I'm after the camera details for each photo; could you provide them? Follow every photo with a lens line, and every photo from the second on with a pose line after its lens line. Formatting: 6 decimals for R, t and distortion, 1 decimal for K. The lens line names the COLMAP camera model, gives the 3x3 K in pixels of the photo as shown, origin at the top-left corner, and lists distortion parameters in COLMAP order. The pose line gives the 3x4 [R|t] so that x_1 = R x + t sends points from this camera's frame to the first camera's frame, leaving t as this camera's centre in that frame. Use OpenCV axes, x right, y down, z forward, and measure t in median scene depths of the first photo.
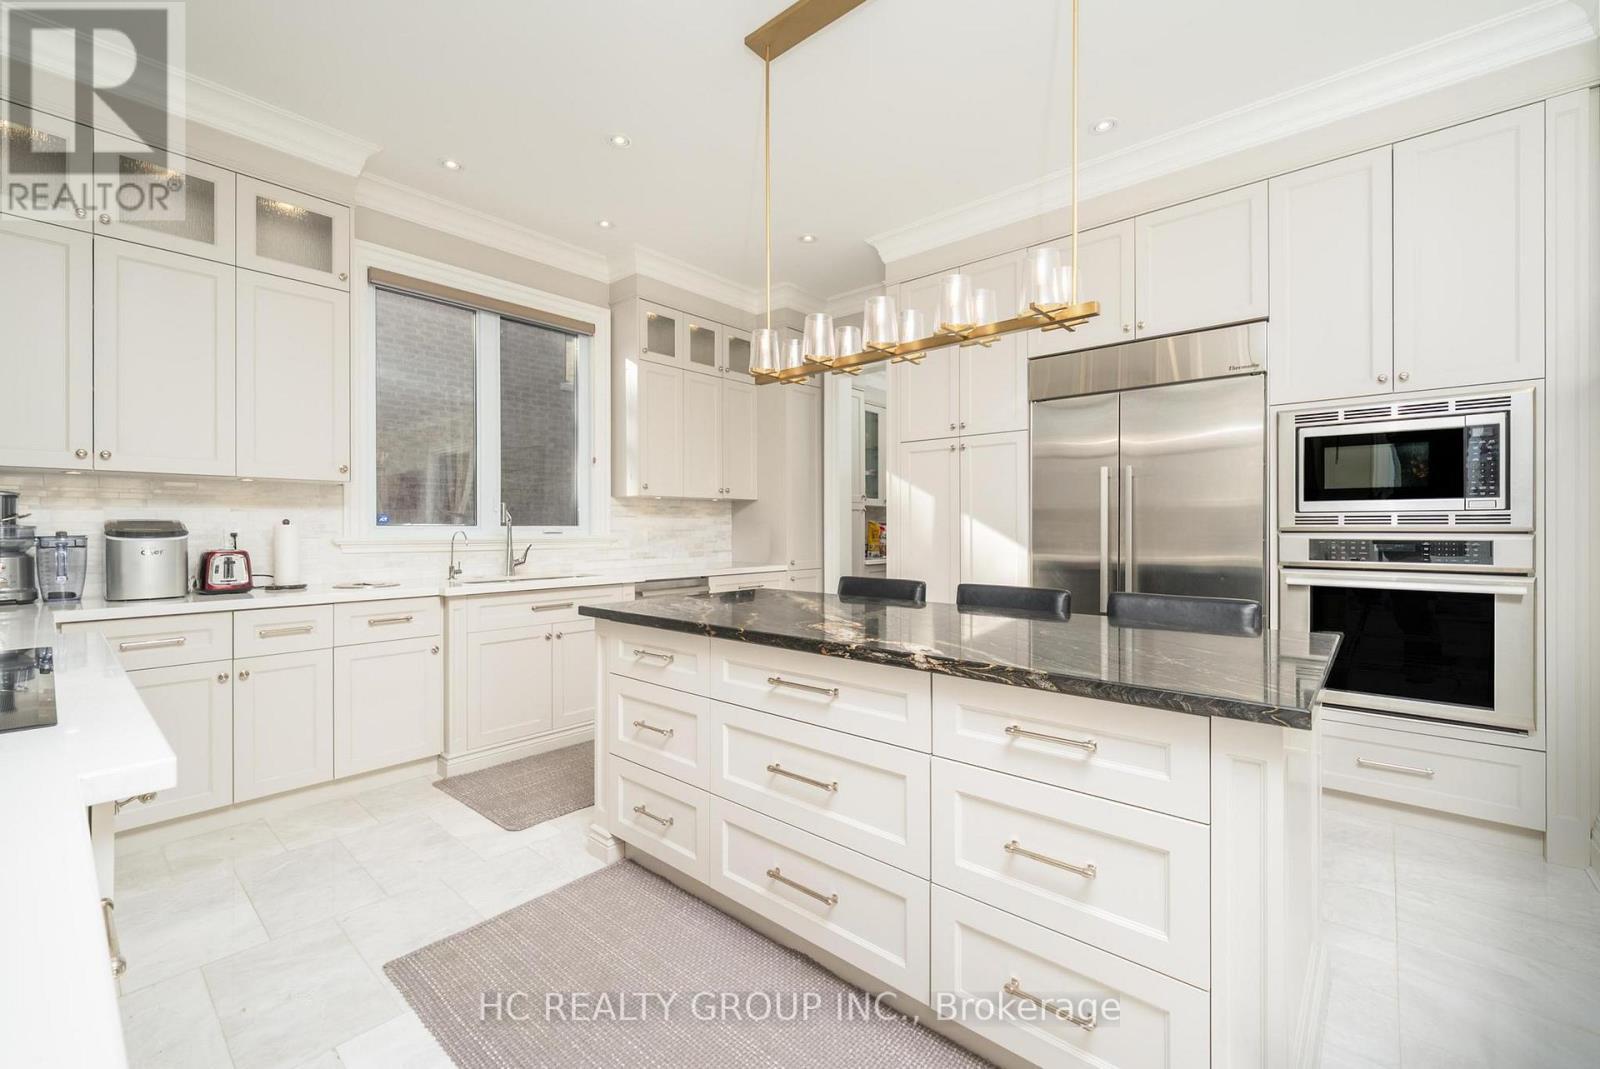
lens RADIAL K [[668.1, 0, 796.1], [0, 668.1, 529.1], [0, 0, 1]] dist [-0.000354, -0.000233]
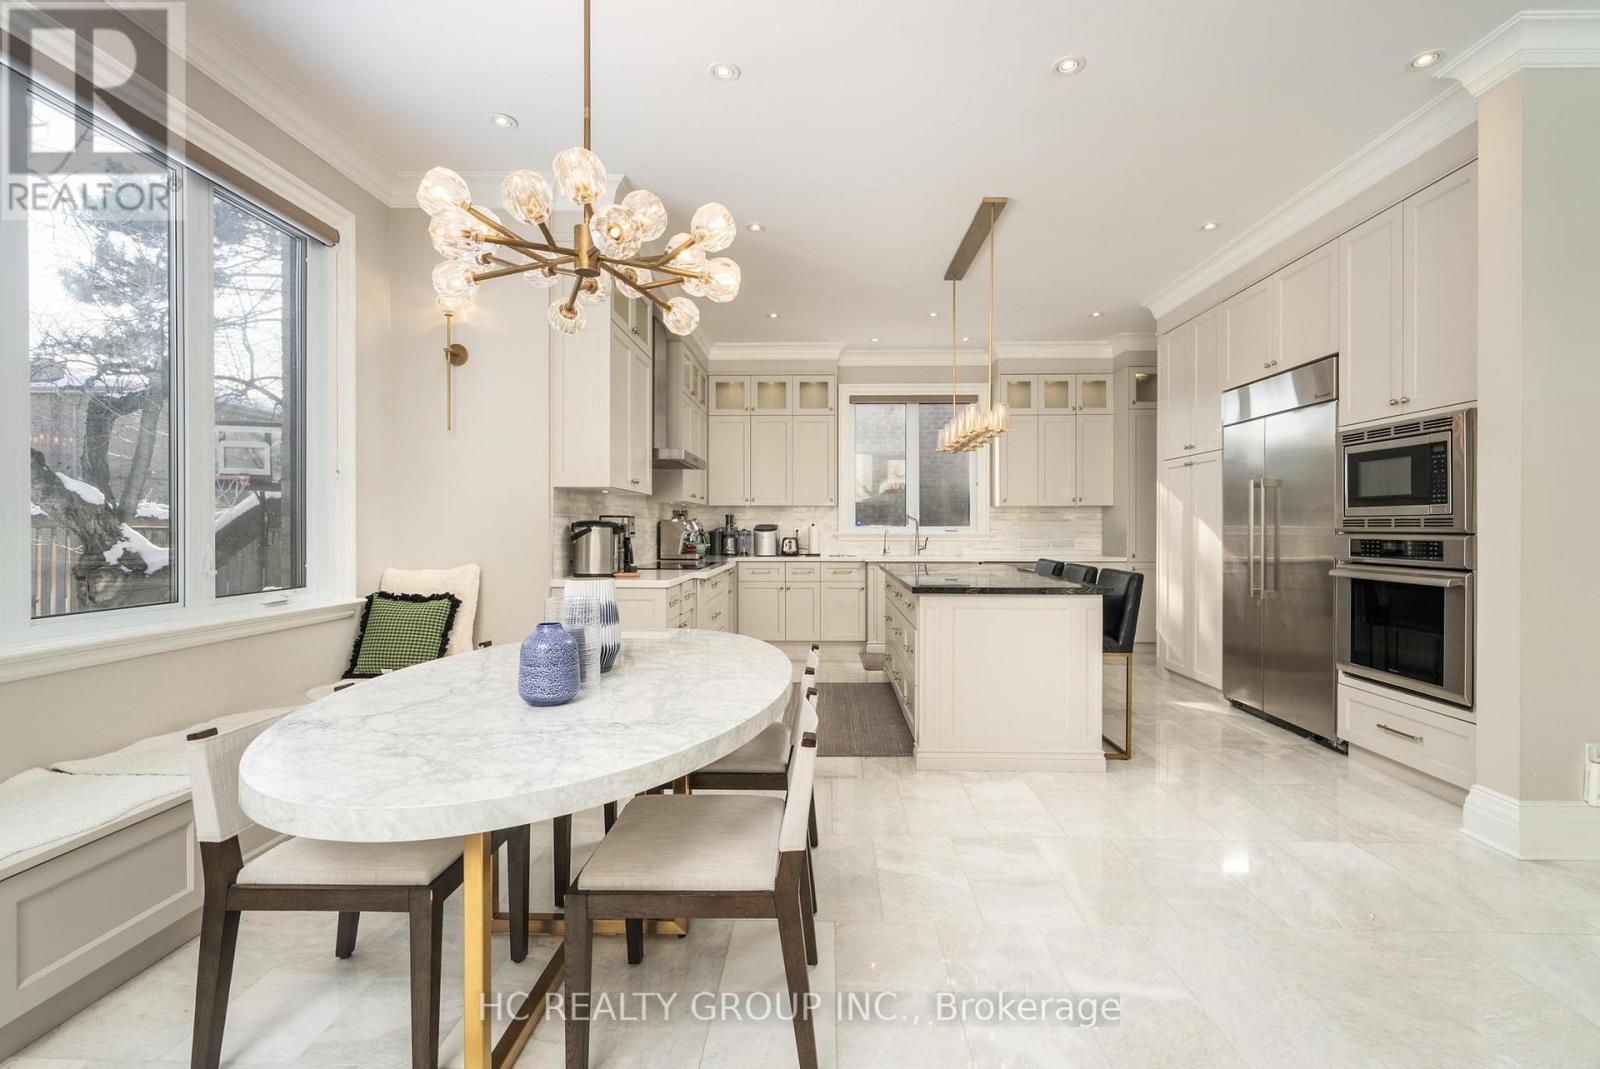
lens RADIAL K [[724.8, 0, 801.5], [0, 724.8, 523.7], [0, 0, 1]] dist [0.000928, 0.000014]
pose [[0.638125, -0.002206, -0.769930, 1.069943], [-0.001631, 0.999990, -0.004216, -0.004398], [0.769931, 0.003946, 0.638114, -0.559025]]
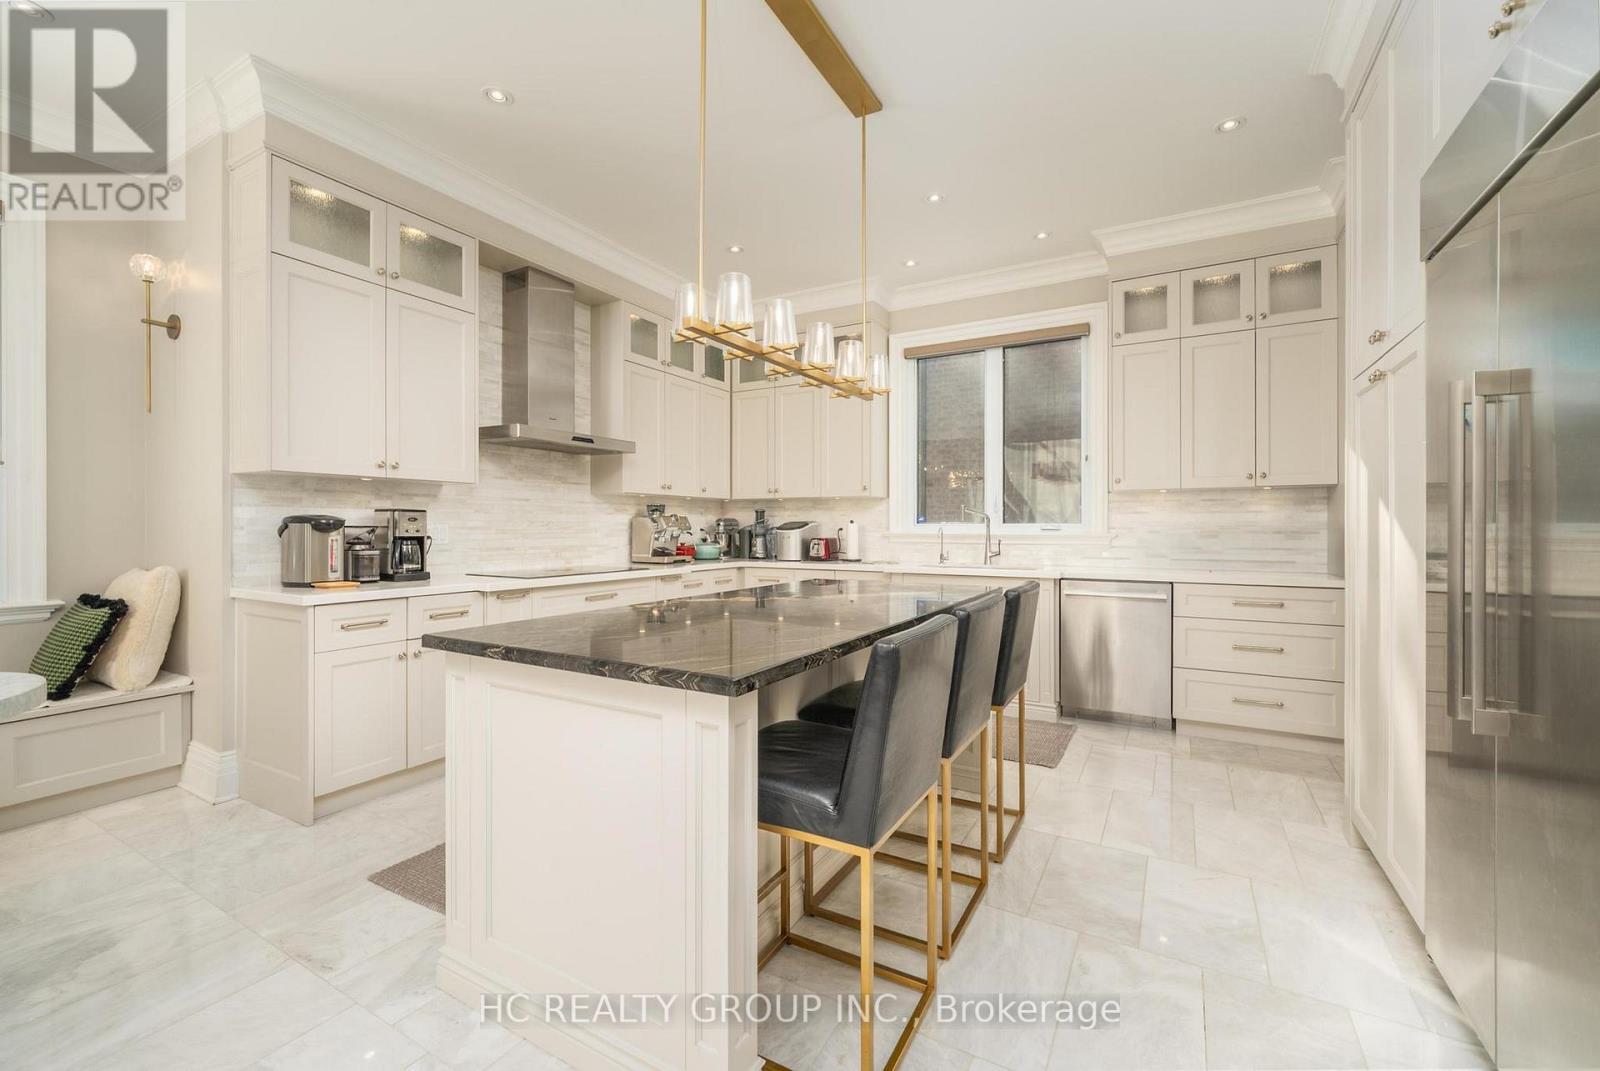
lens RADIAL K [[668.1, 0, 796.1], [0, 668.1, 530.1], [0, 0, 1]] dist [-0.000354, -0.000233]
pose [[0.191744, 0.005248, -0.981431, 0.893498], [-0.000480, 0.999986, 0.005253, 0.002016], [0.981445, -0.000536, 0.191743, 0.553382]]
